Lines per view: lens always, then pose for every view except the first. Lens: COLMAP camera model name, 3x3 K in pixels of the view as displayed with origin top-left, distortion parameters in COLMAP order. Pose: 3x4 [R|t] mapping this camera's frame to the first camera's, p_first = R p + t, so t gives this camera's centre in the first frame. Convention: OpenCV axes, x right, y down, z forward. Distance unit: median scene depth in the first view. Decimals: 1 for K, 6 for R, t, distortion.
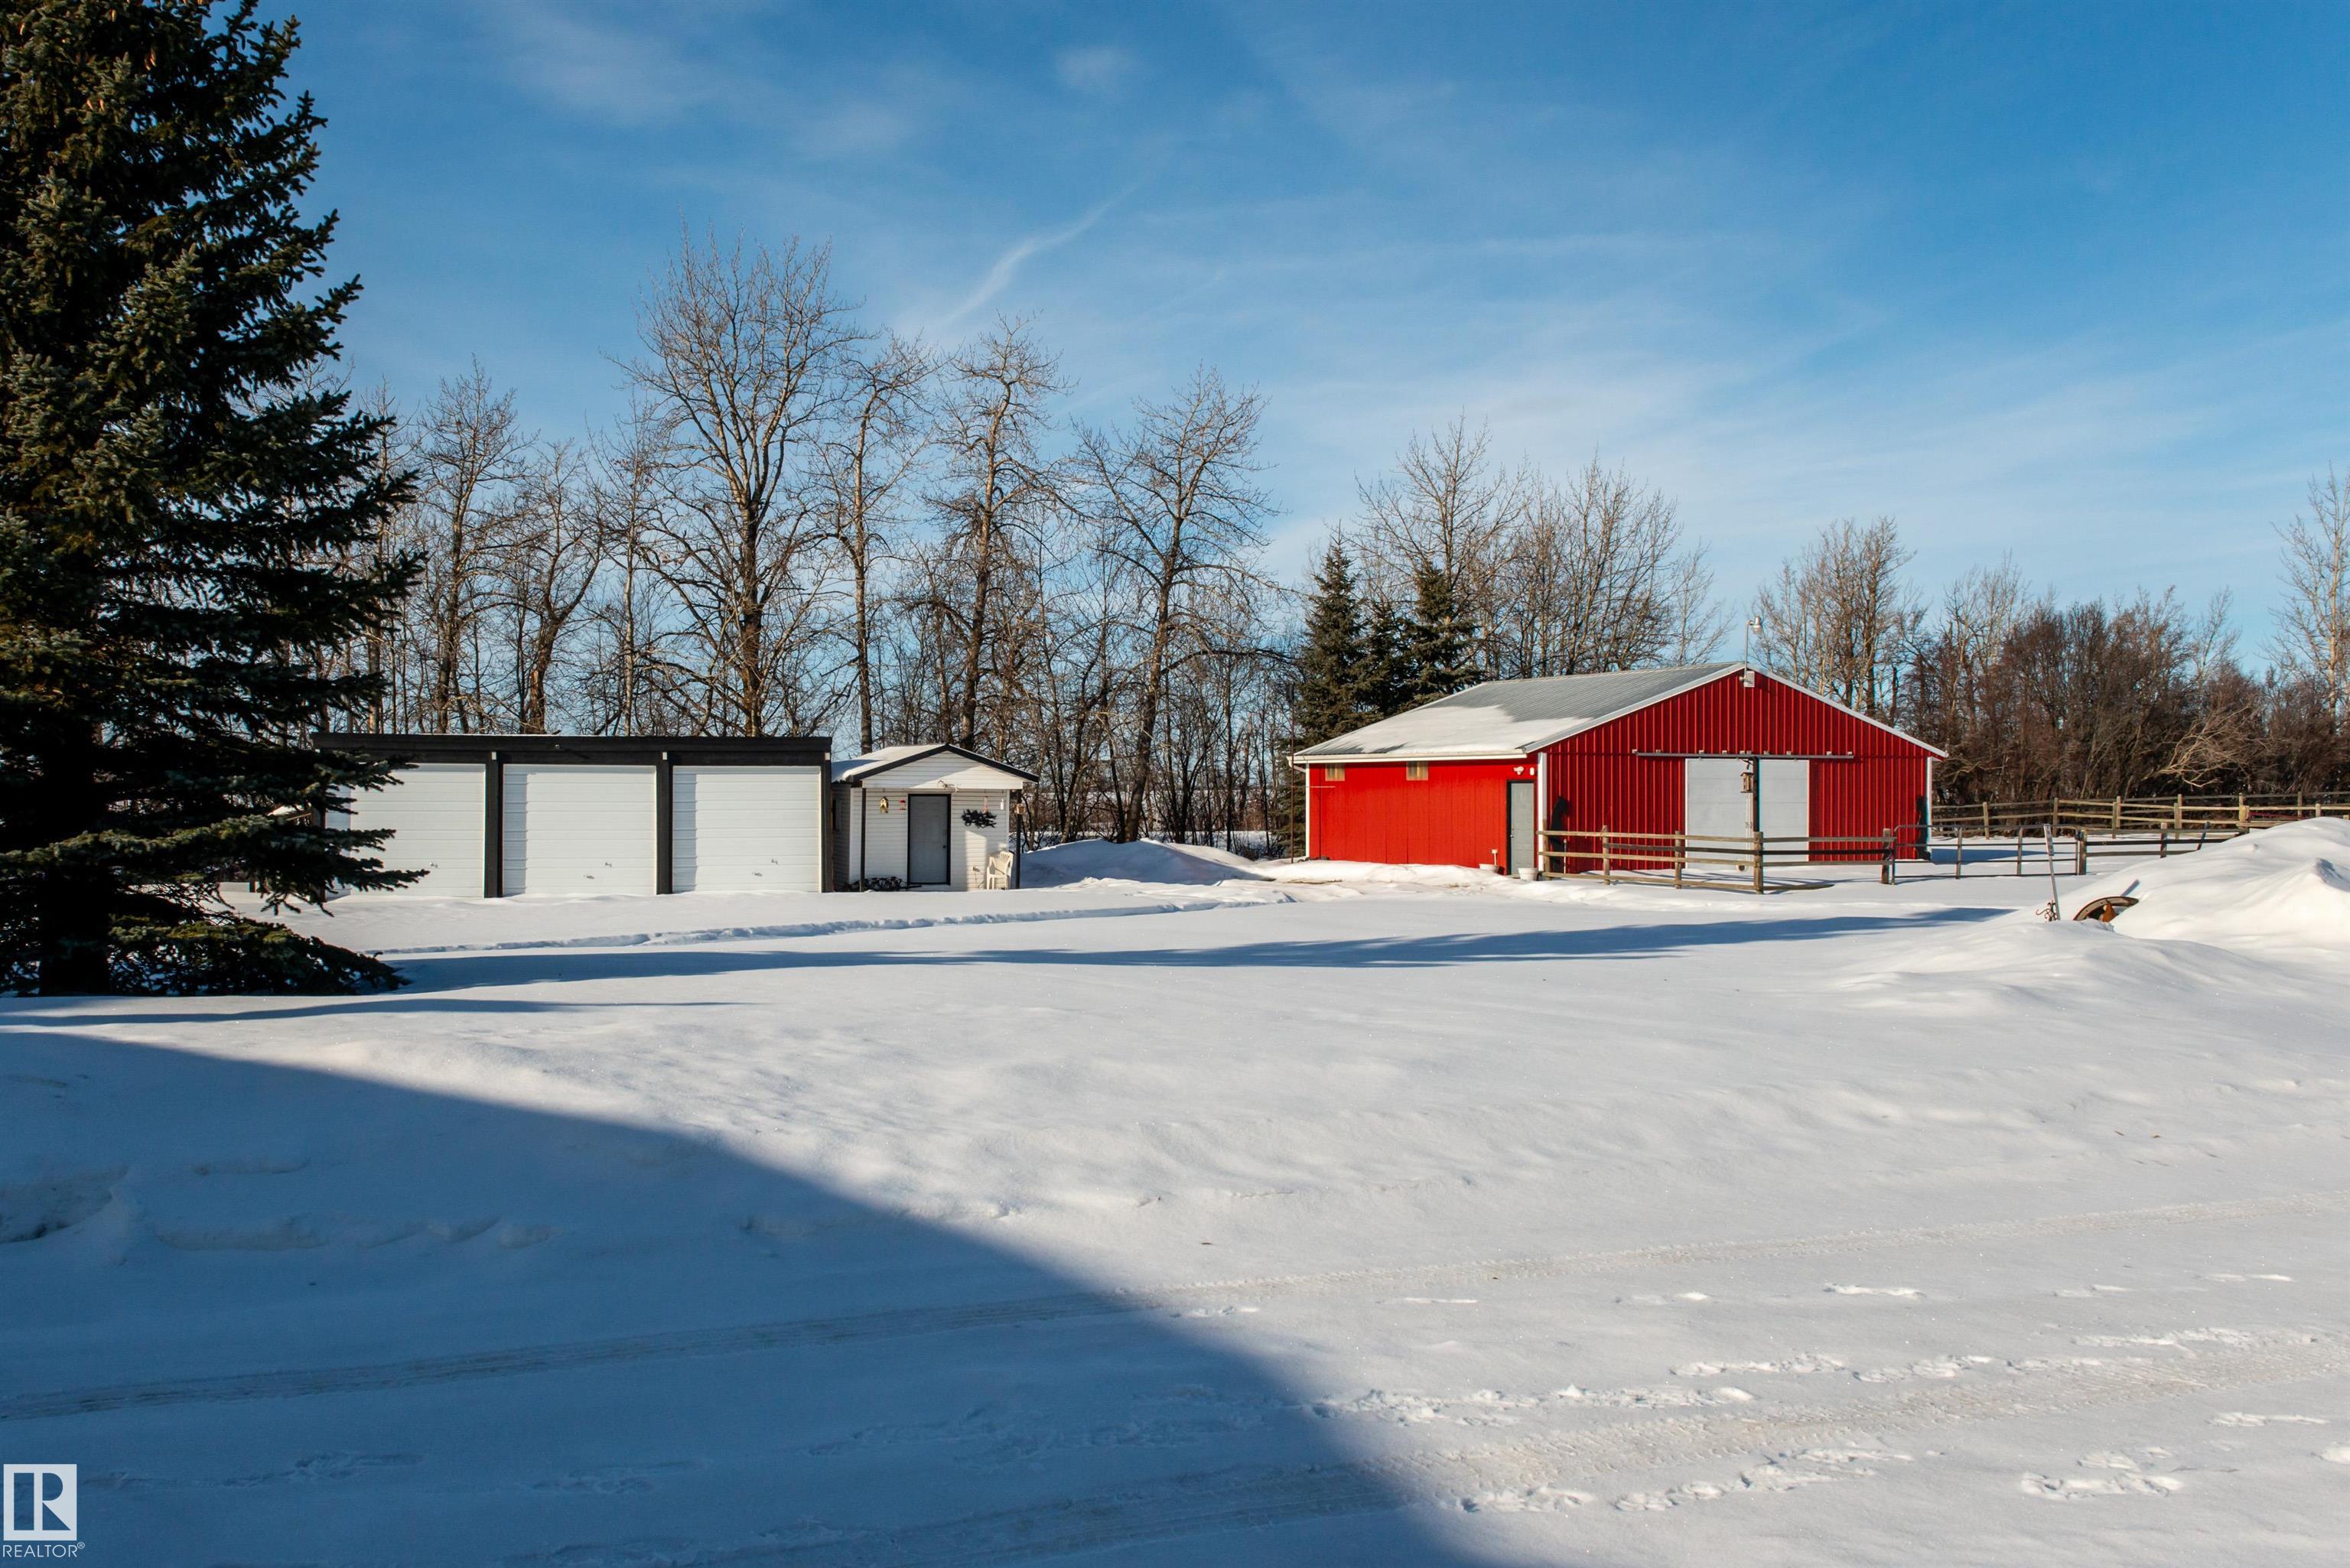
lens RADIAL K [[2061.2, 0, 1182.8], [0, 2061.2, 732.6], [0, 0, 1]] dist [-0.119708, -0.007396]
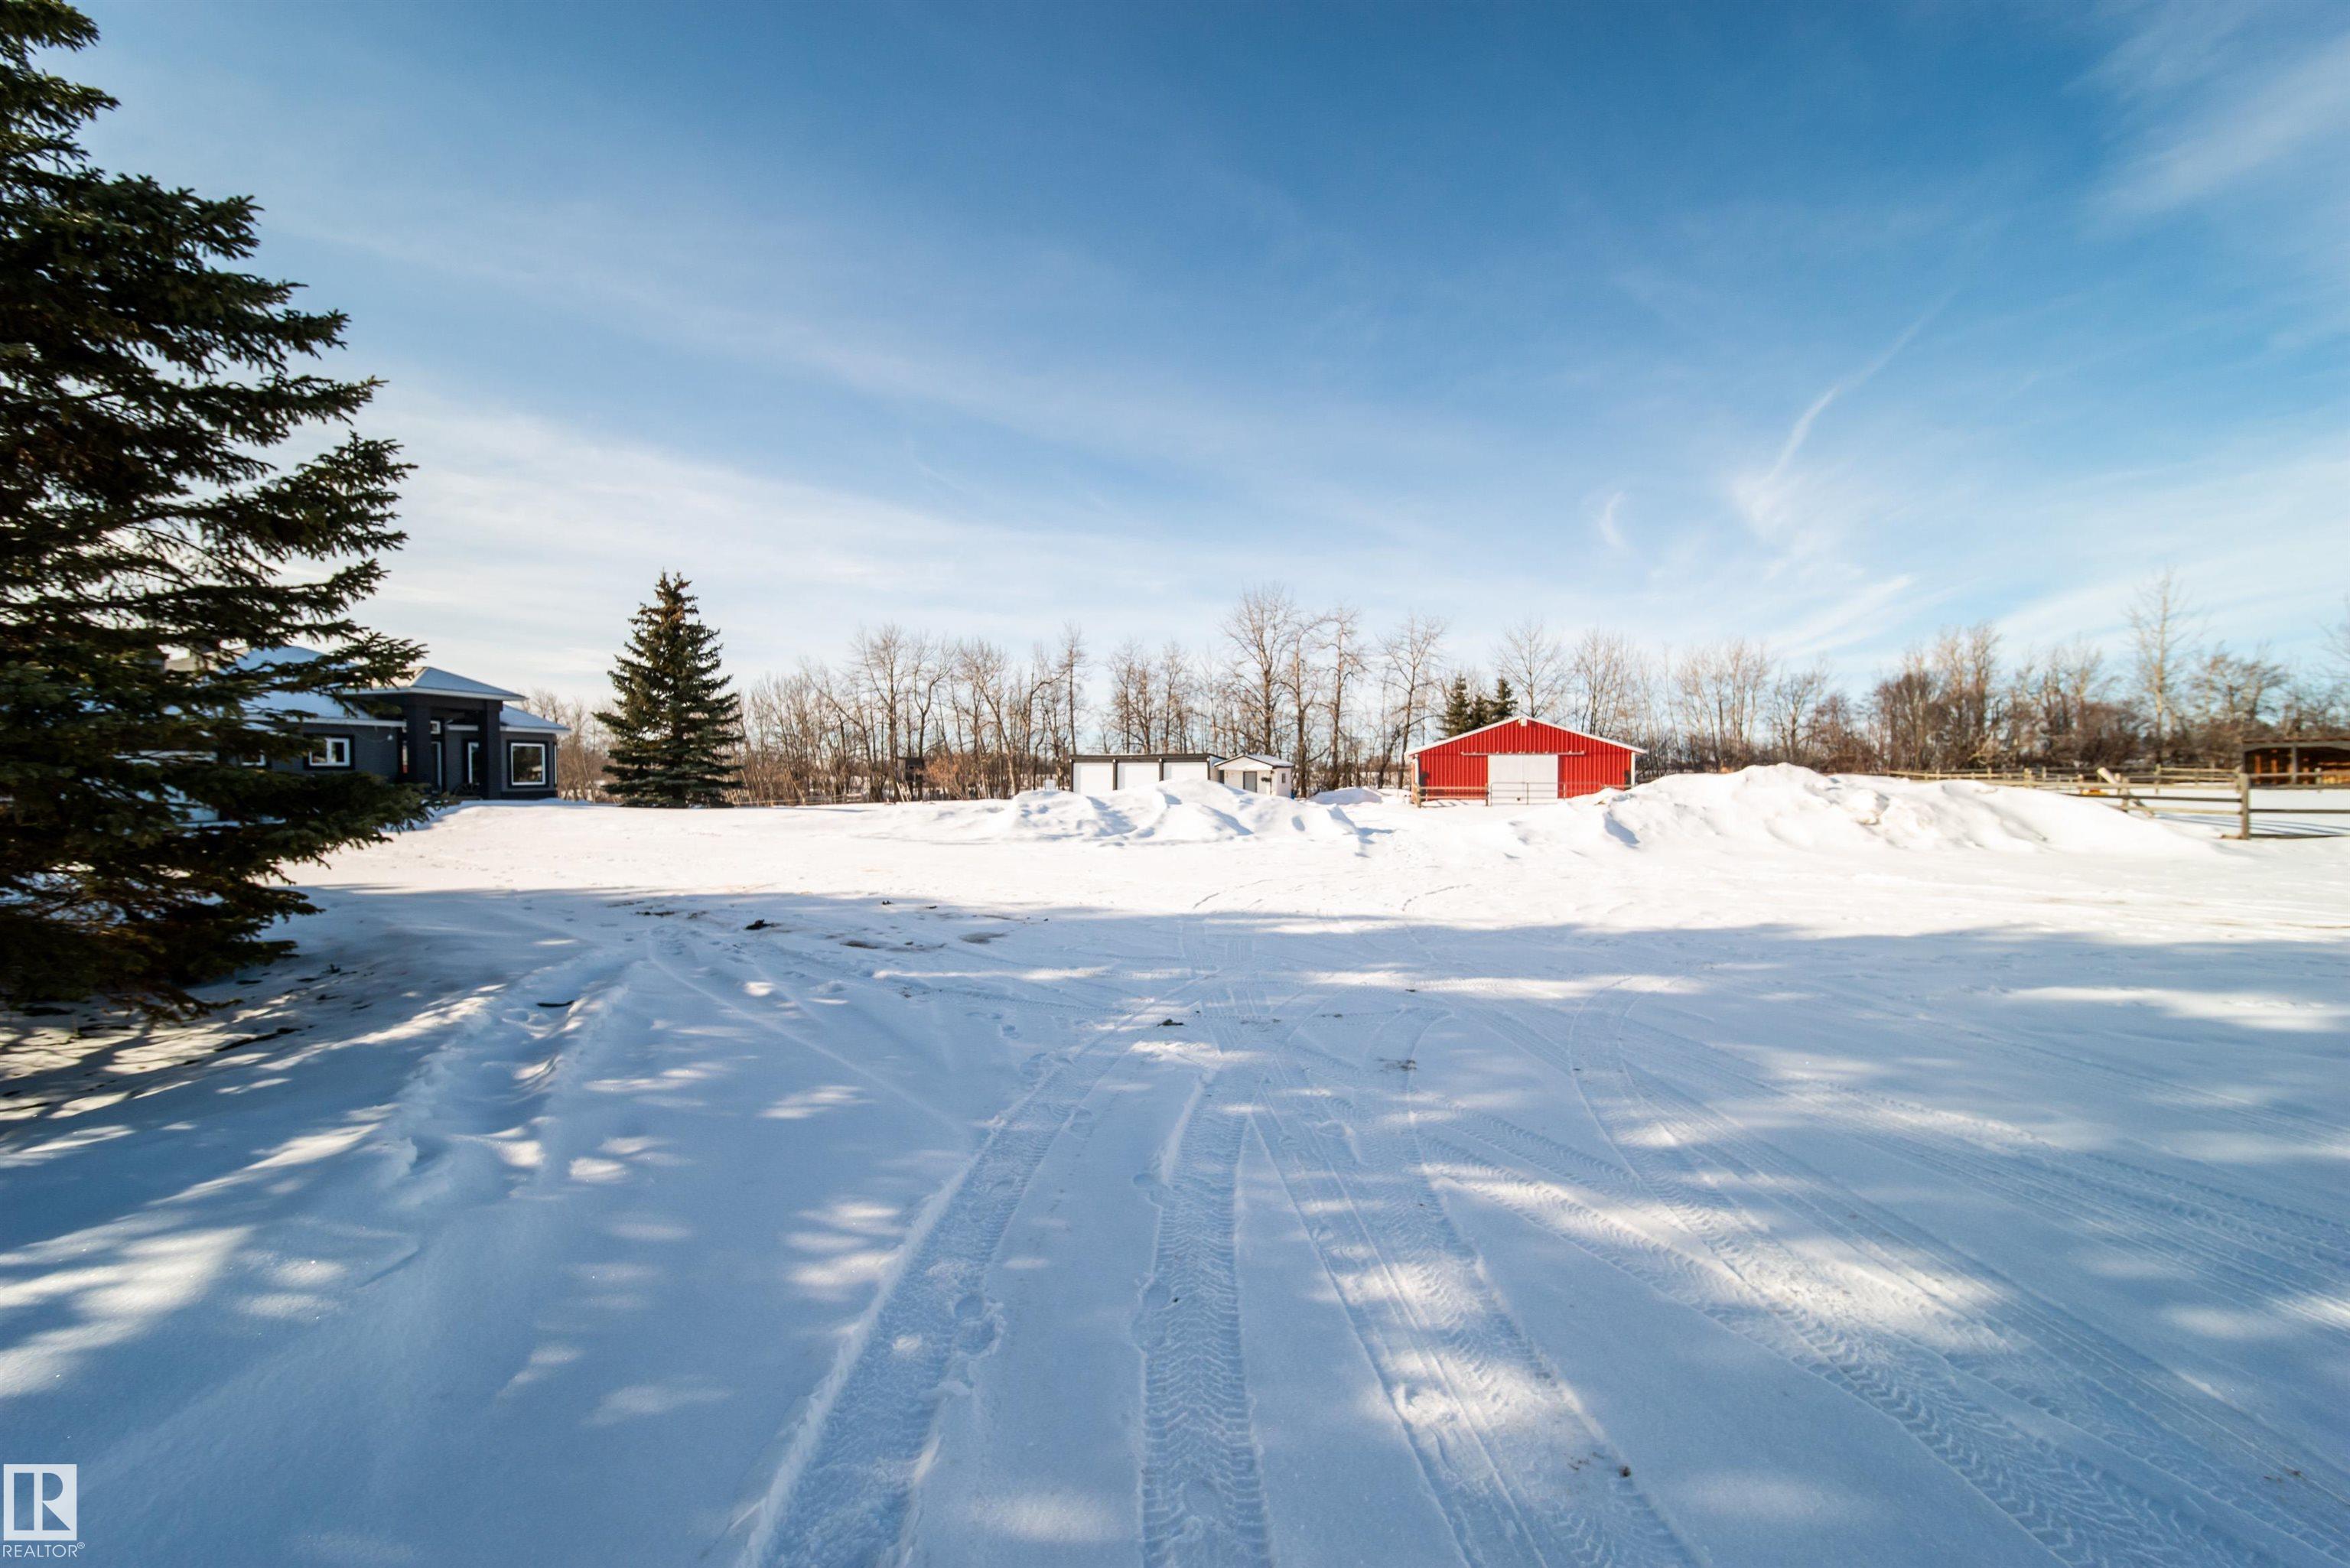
lens RADIAL K [[827.2, 0, 1179.4], [0, 827.2, 779.8], [0, 0, 1]] dist [-0.001576, -0.000839]
pose [[0.797549, 0.001505, -0.603252, 0.524276], [0.022586, 0.999221, 0.032353, 0.000967], [0.602831, -0.039428, 0.796894, -0.025923]]
